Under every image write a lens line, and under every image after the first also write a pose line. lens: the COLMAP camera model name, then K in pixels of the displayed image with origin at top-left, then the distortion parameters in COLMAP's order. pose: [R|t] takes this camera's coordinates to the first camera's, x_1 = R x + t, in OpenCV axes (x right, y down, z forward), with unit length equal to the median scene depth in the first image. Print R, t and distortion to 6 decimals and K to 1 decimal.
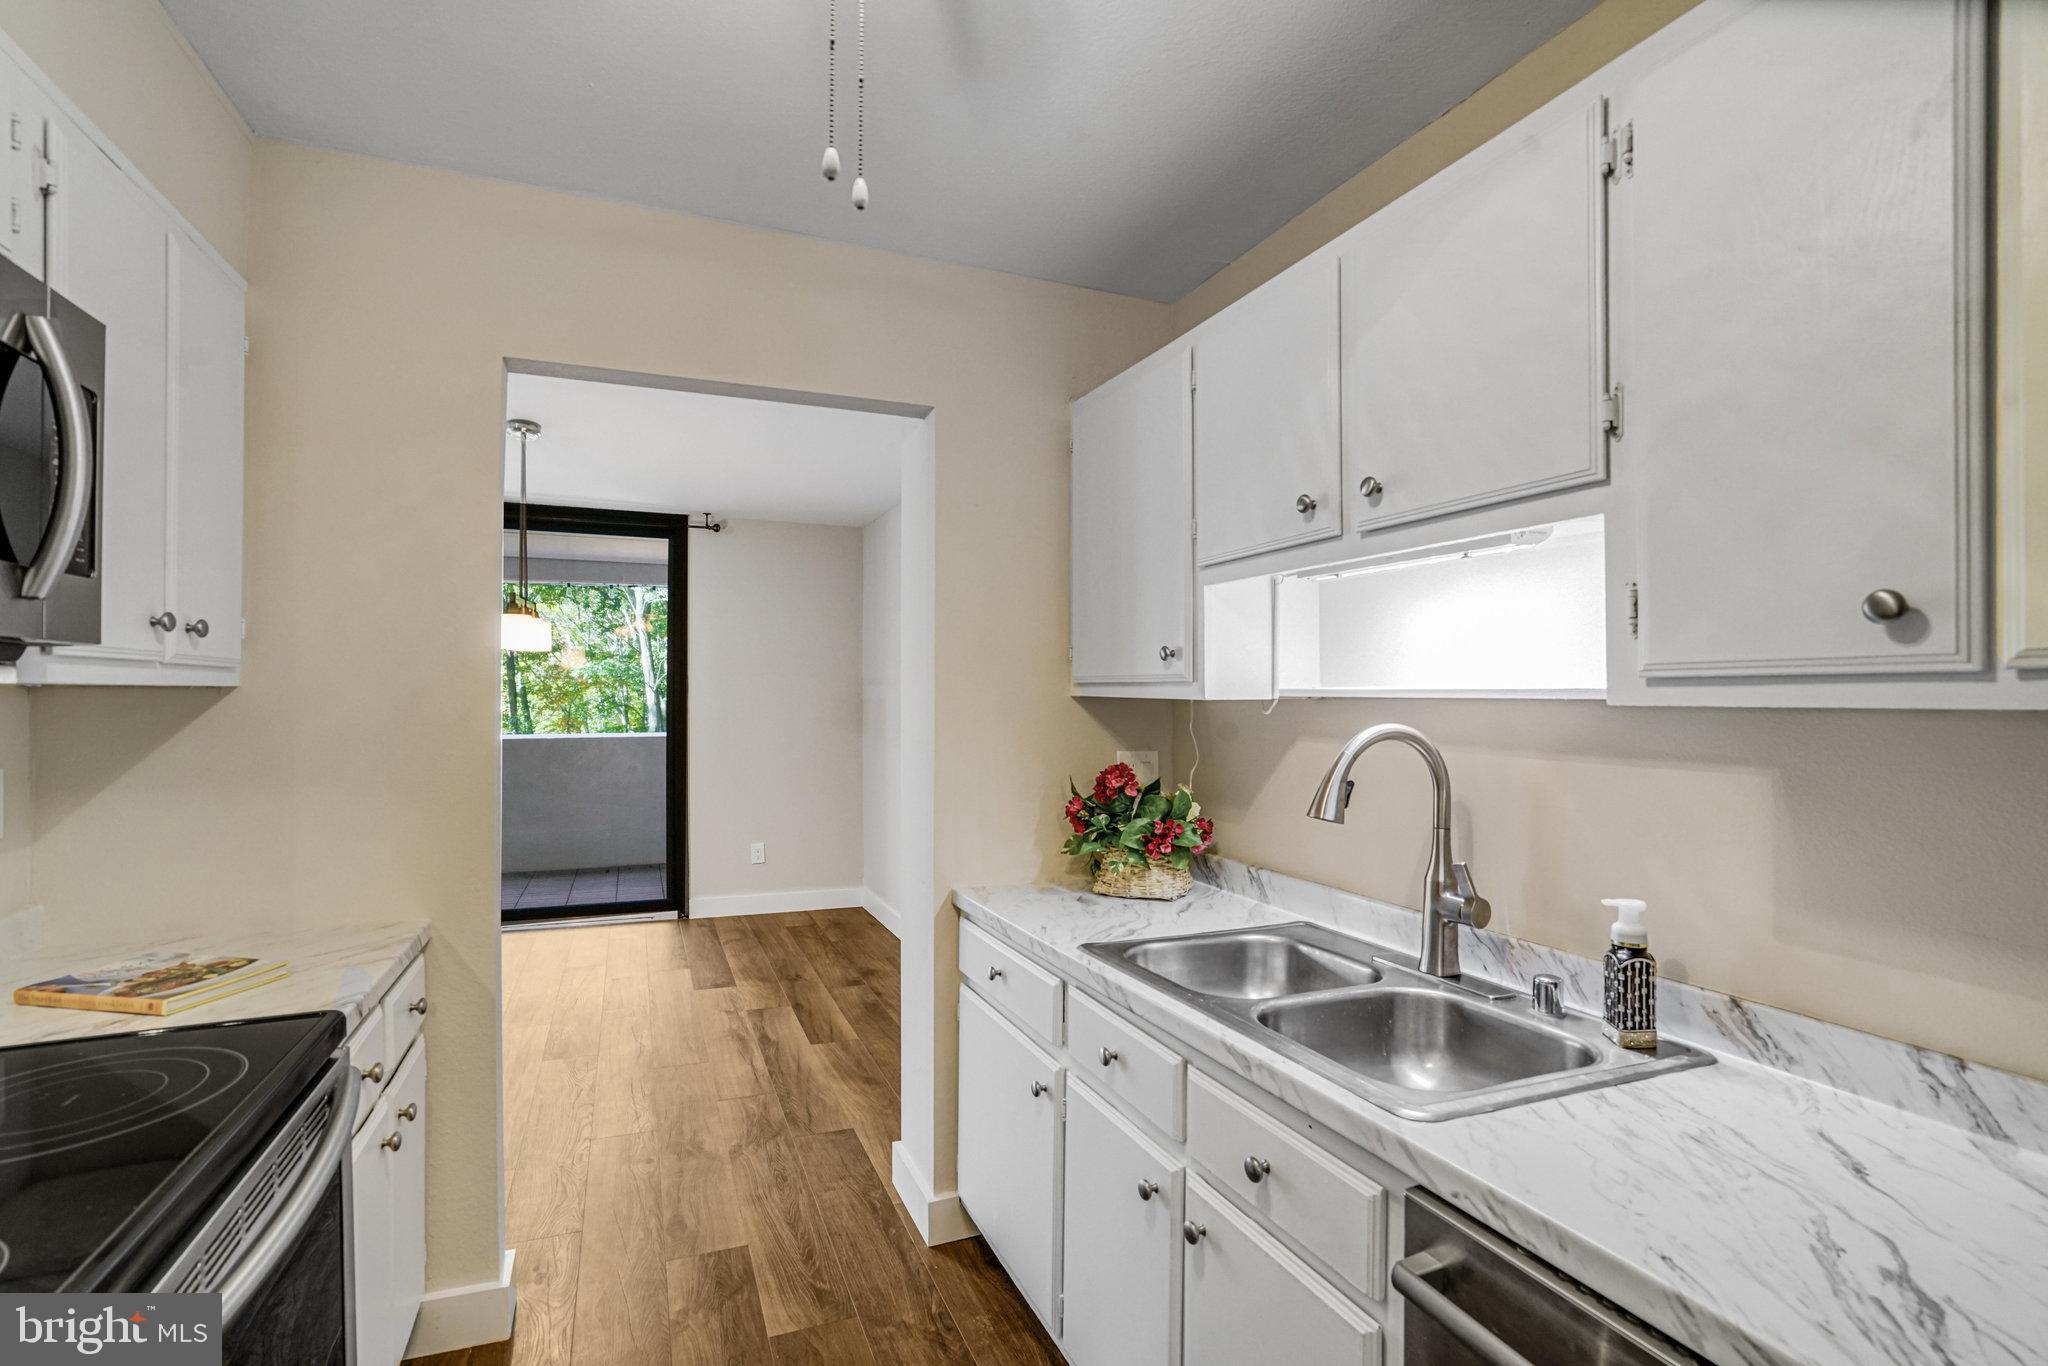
lens RADIAL K [[946.2, 0, 981.3], [0, 946.2, 684.9], [0, 0, 1]] dist [-0.046934, 0.023961]
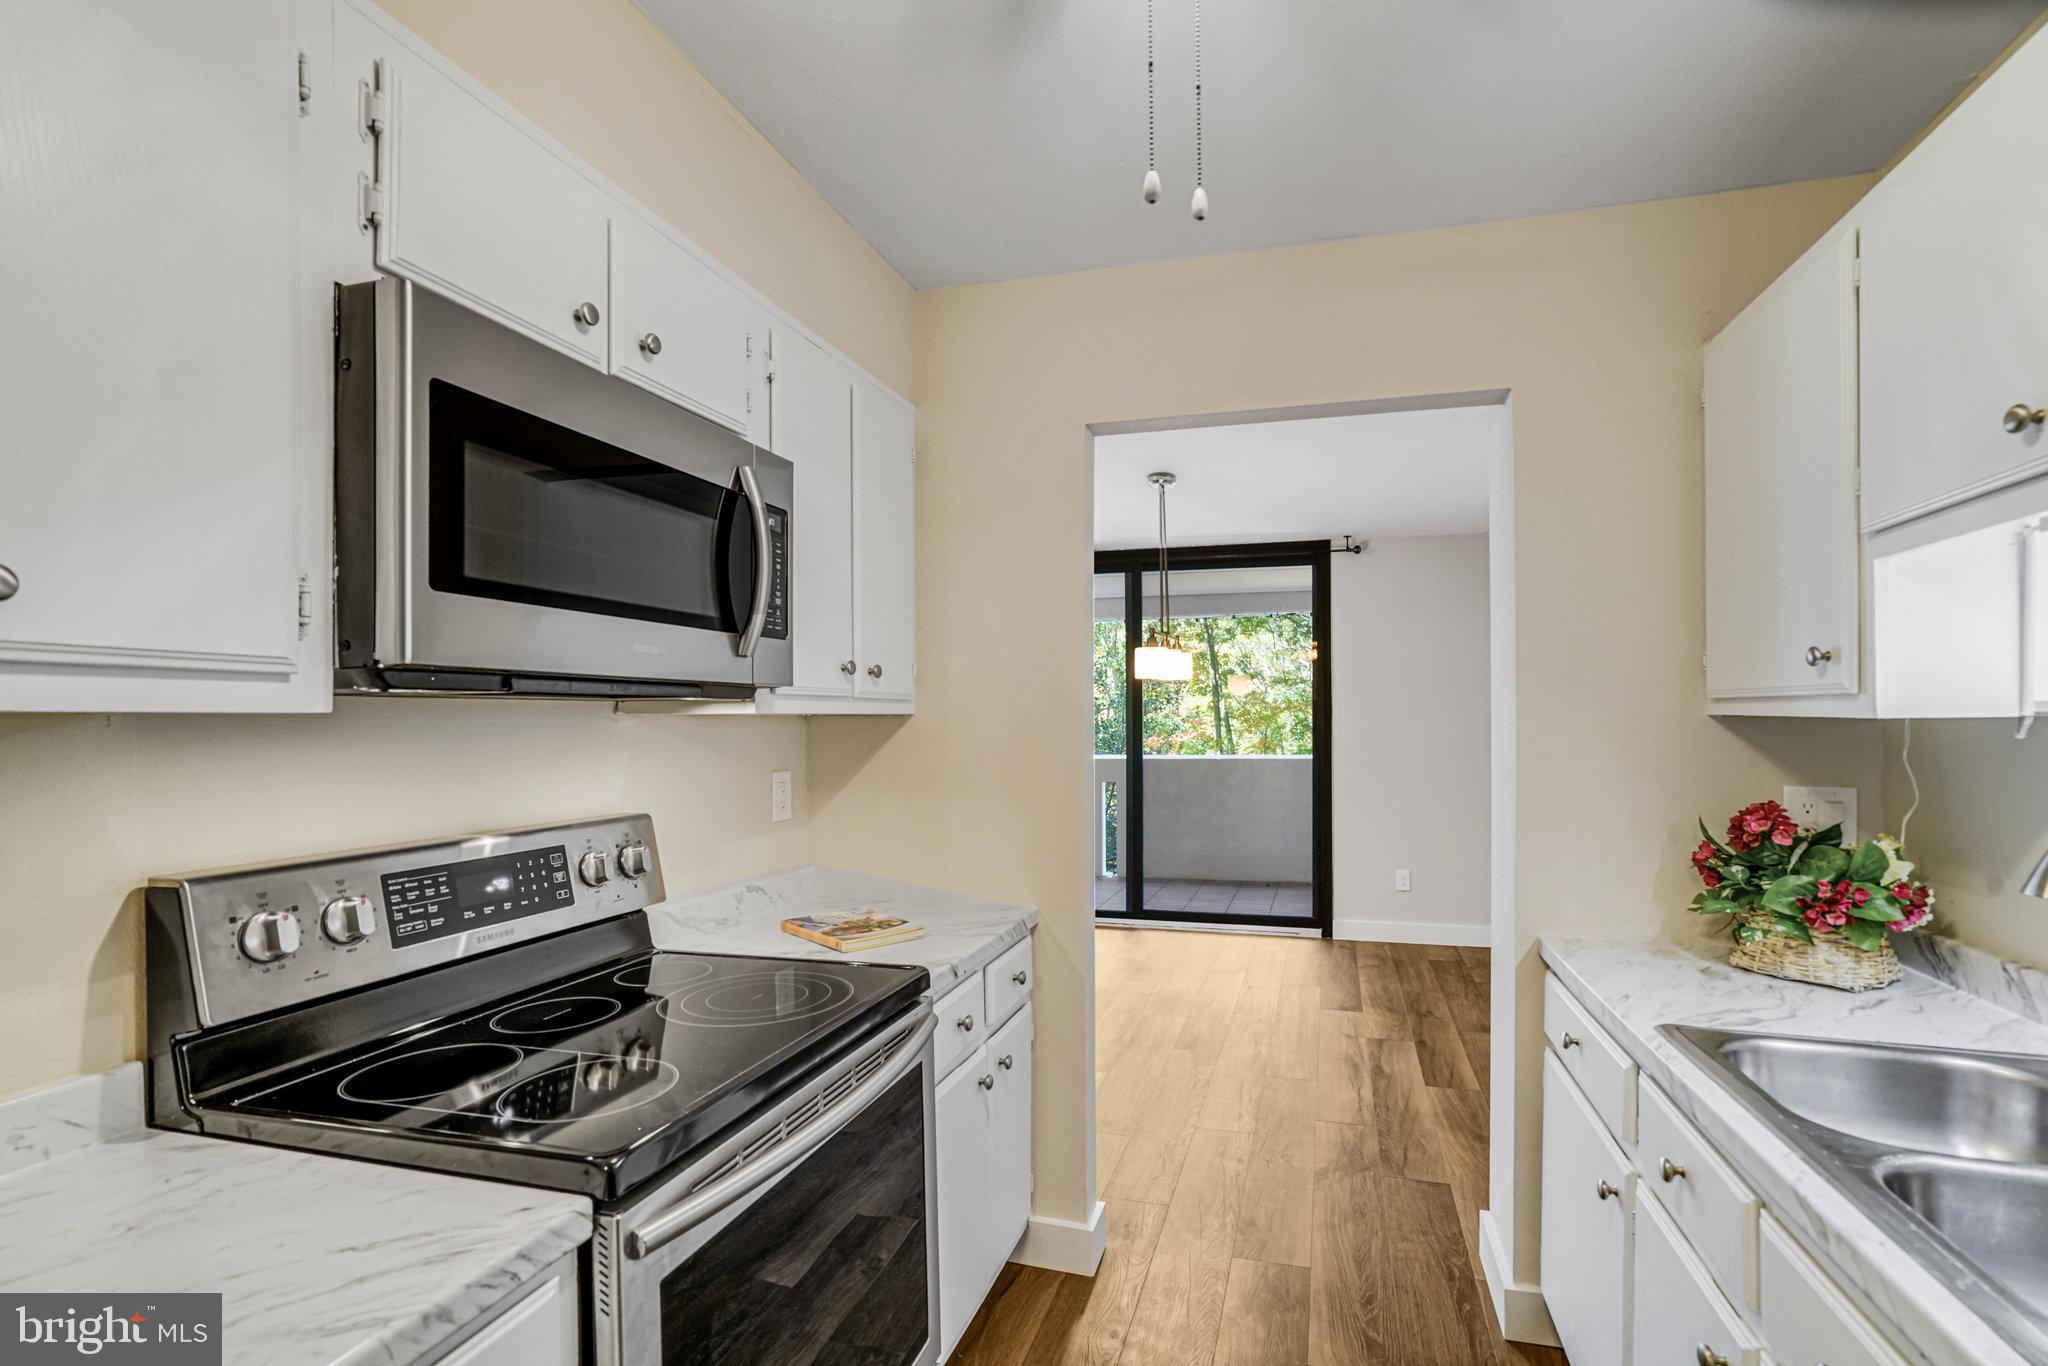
lens RADIAL K [[933.1, 0, 1045.2], [0, 933.1, 714.6], [0, 0, 1]] dist [-0.038782, 0.022316]
pose [[0.798127, -0.010291, -0.602402, 0.125423], [0.014393, 0.999894, 0.001989, 0.002269], [0.602318, -0.010258, 0.798191, 0.048688]]
